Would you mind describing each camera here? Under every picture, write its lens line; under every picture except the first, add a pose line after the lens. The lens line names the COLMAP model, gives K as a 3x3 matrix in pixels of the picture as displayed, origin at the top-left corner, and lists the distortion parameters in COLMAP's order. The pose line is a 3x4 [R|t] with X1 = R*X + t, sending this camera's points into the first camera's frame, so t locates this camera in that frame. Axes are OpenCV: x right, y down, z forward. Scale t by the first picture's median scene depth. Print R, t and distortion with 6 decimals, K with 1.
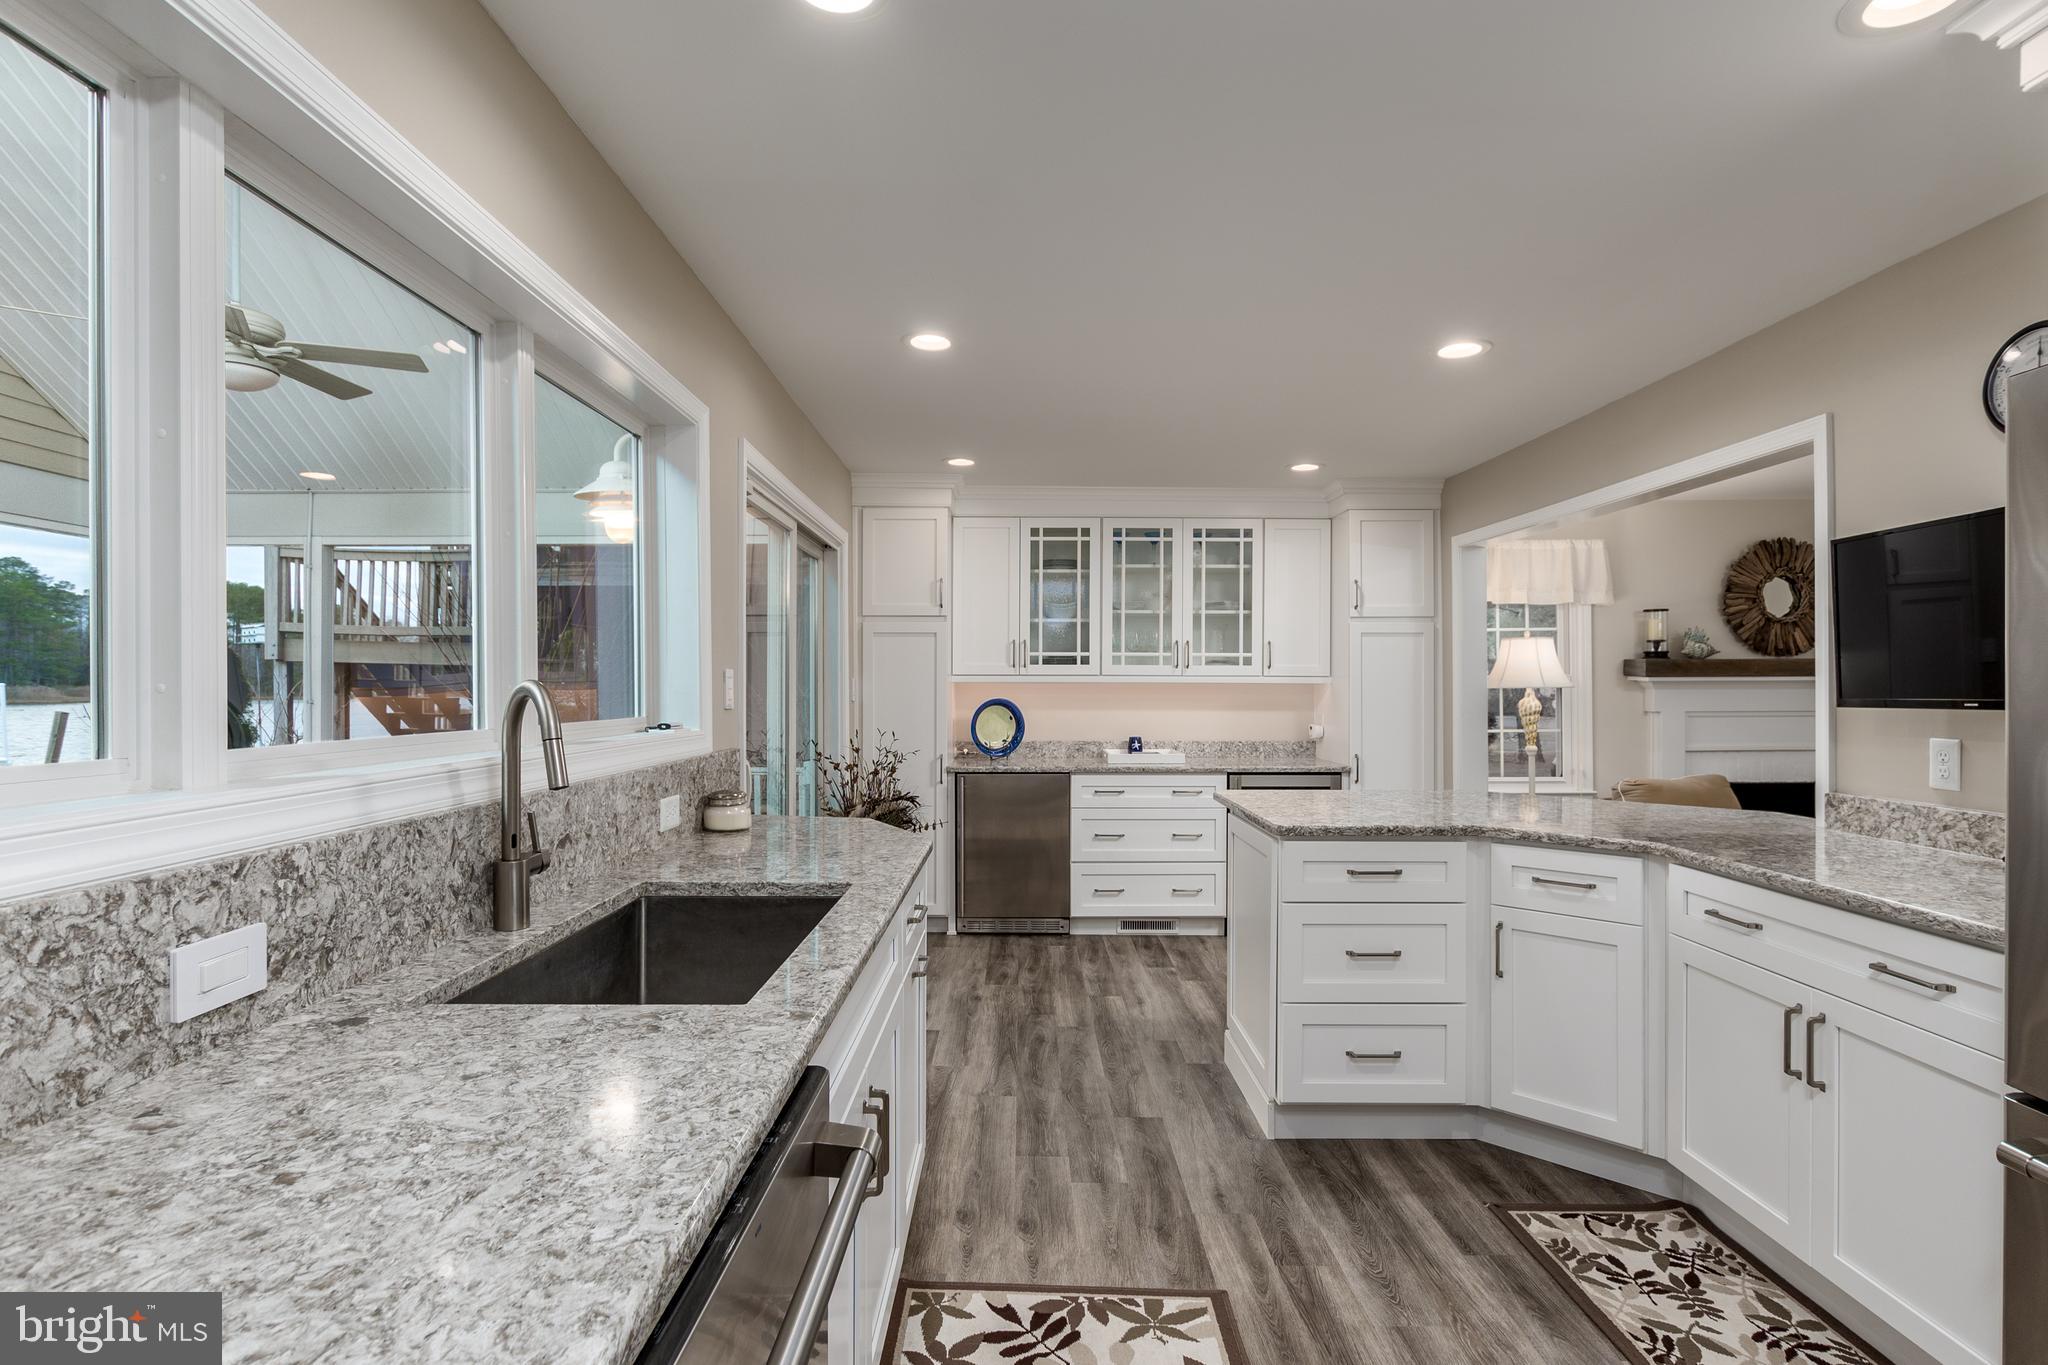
lens RADIAL K [[977.3, 0, 1026.5], [0, 977.3, 683.9], [0, 0, 1]] dist [-0.004706, -0.001559]
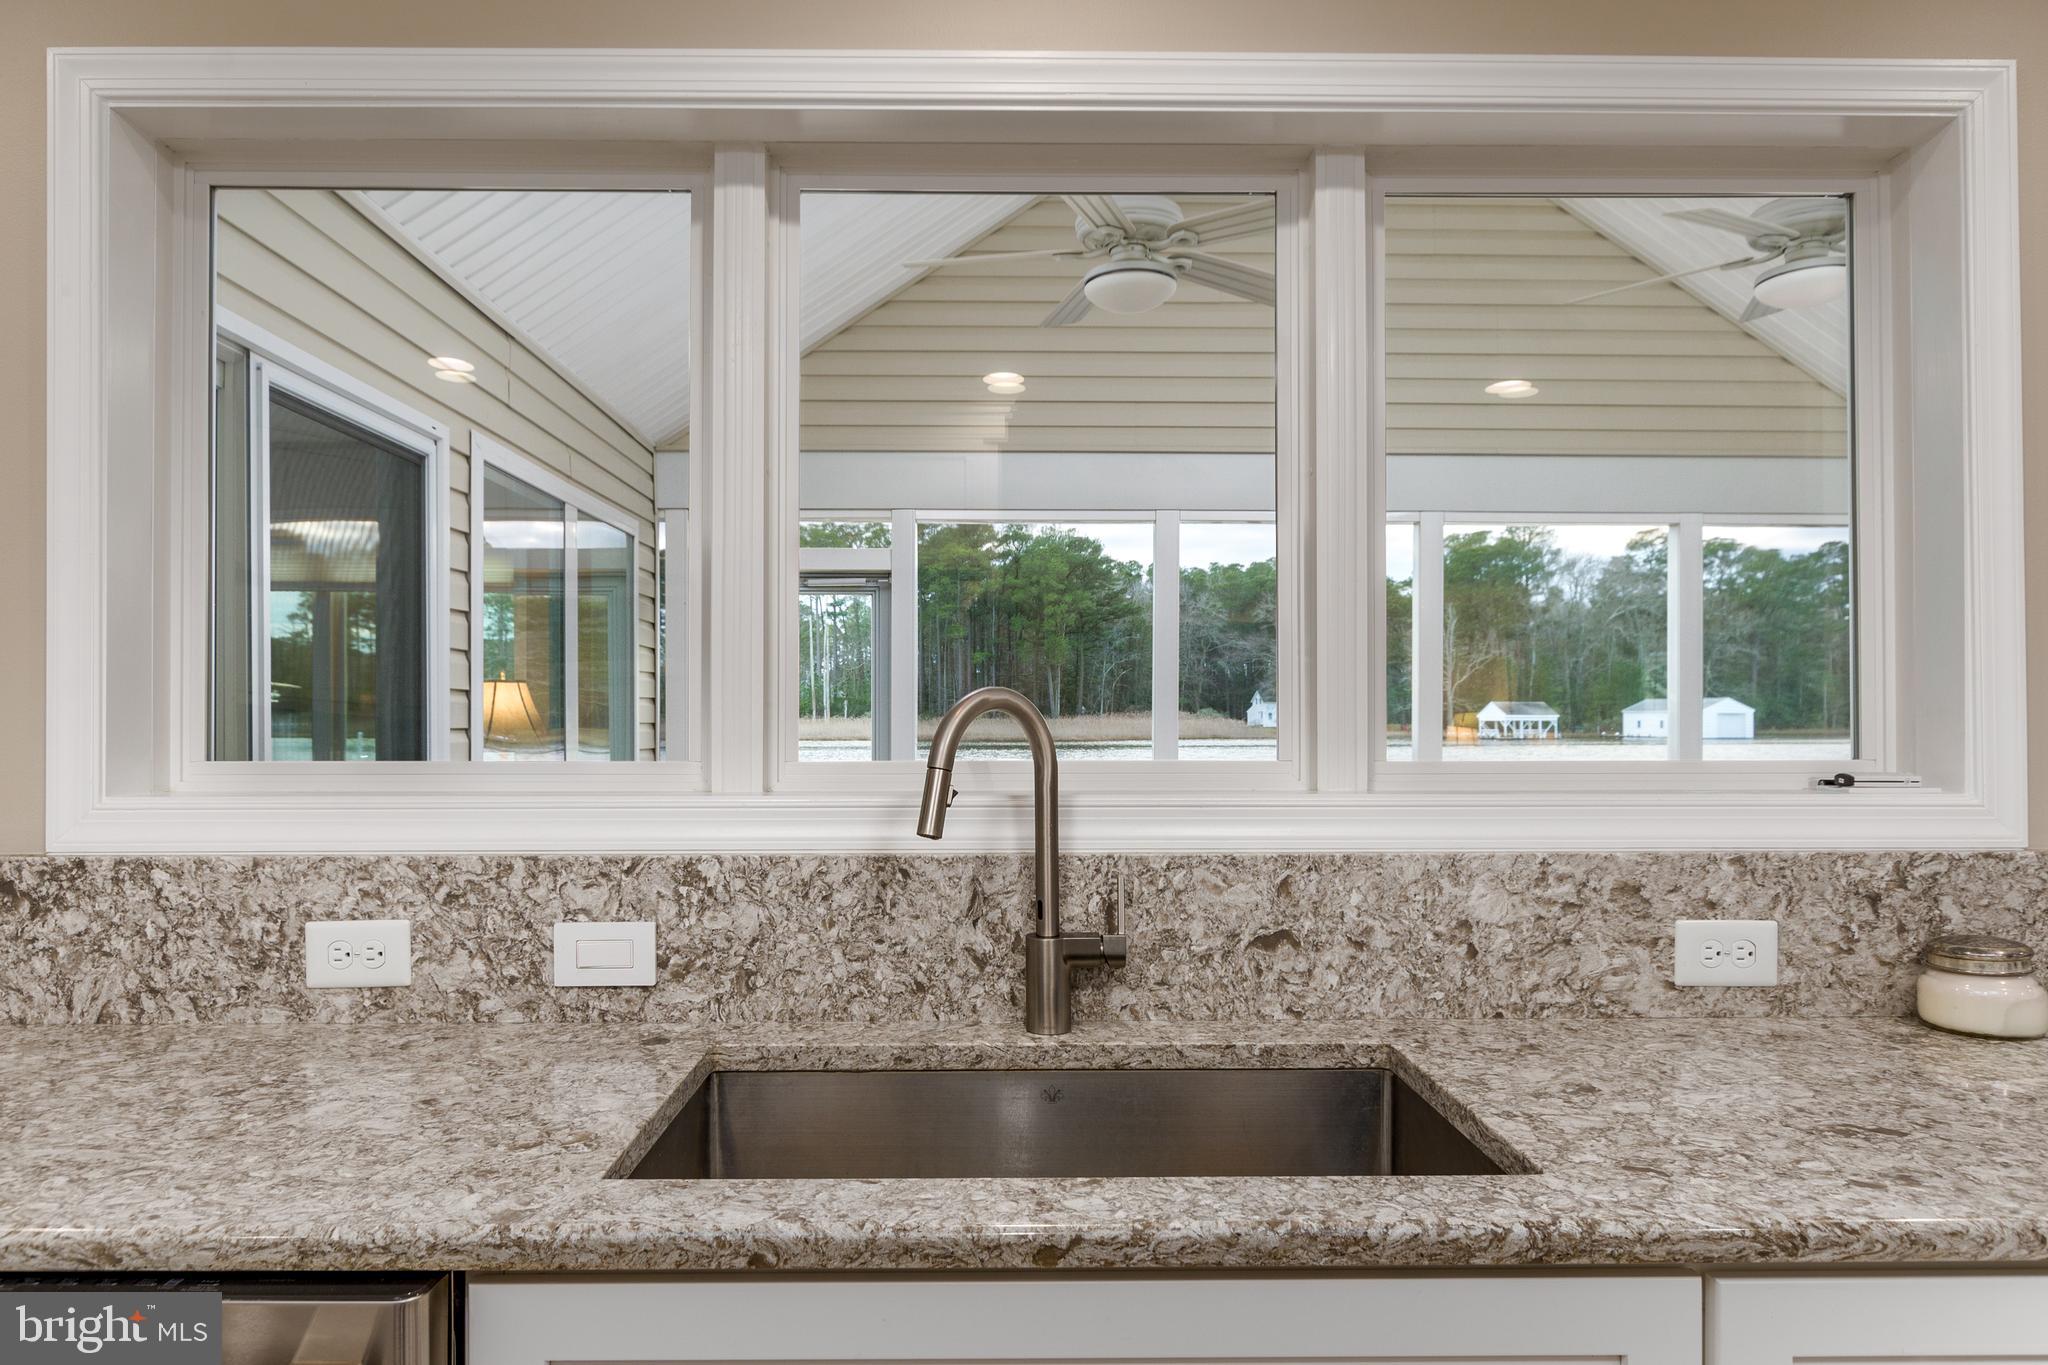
lens RADIAL K [[1315.9, 0, 1016.5], [0, 1315.9, 703.9], [0, 0, 1]] dist [0.005136, -0.006460]
pose [[0.010355, -0.009123, -0.999905, 0.659173], [0.003913, 0.999951, -0.009083, 0.024076], [0.999939, -0.003818, 0.010390, 1.409891]]
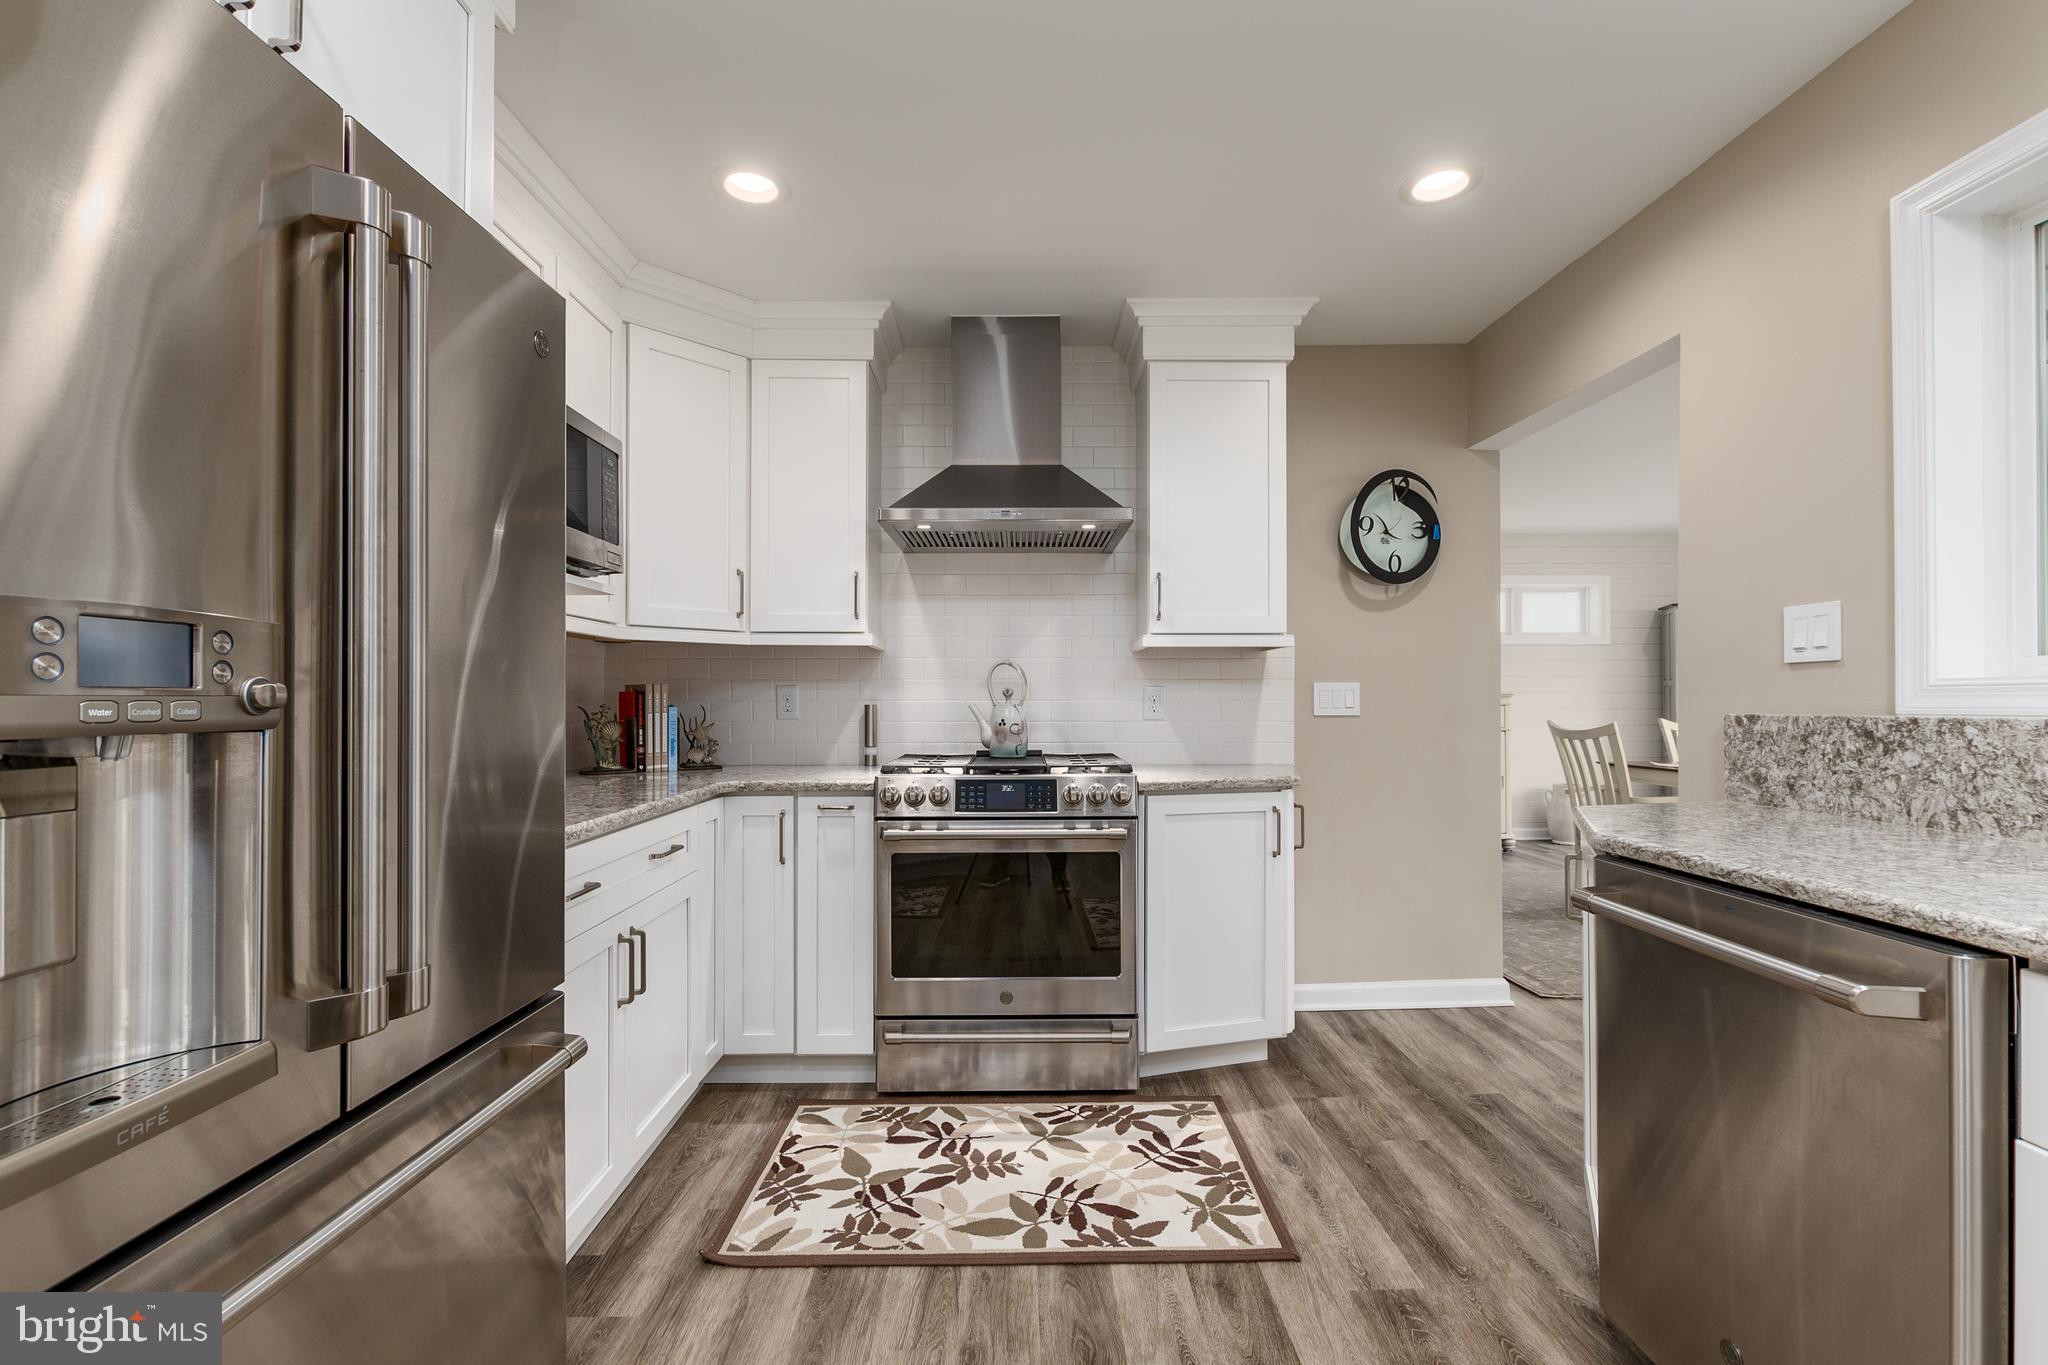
lens RADIAL K [[881.9, 0, 1019.9], [0, 881.9, 690.0], [0, 0, 1]] dist [0.001821, 0.000257]
pose [[-0.999963, -0.001713, -0.008373, 0.709092], [-0.001600, 0.999908, -0.013453, 0.149973], [0.008395, -0.013439, -0.999874, 1.852541]]
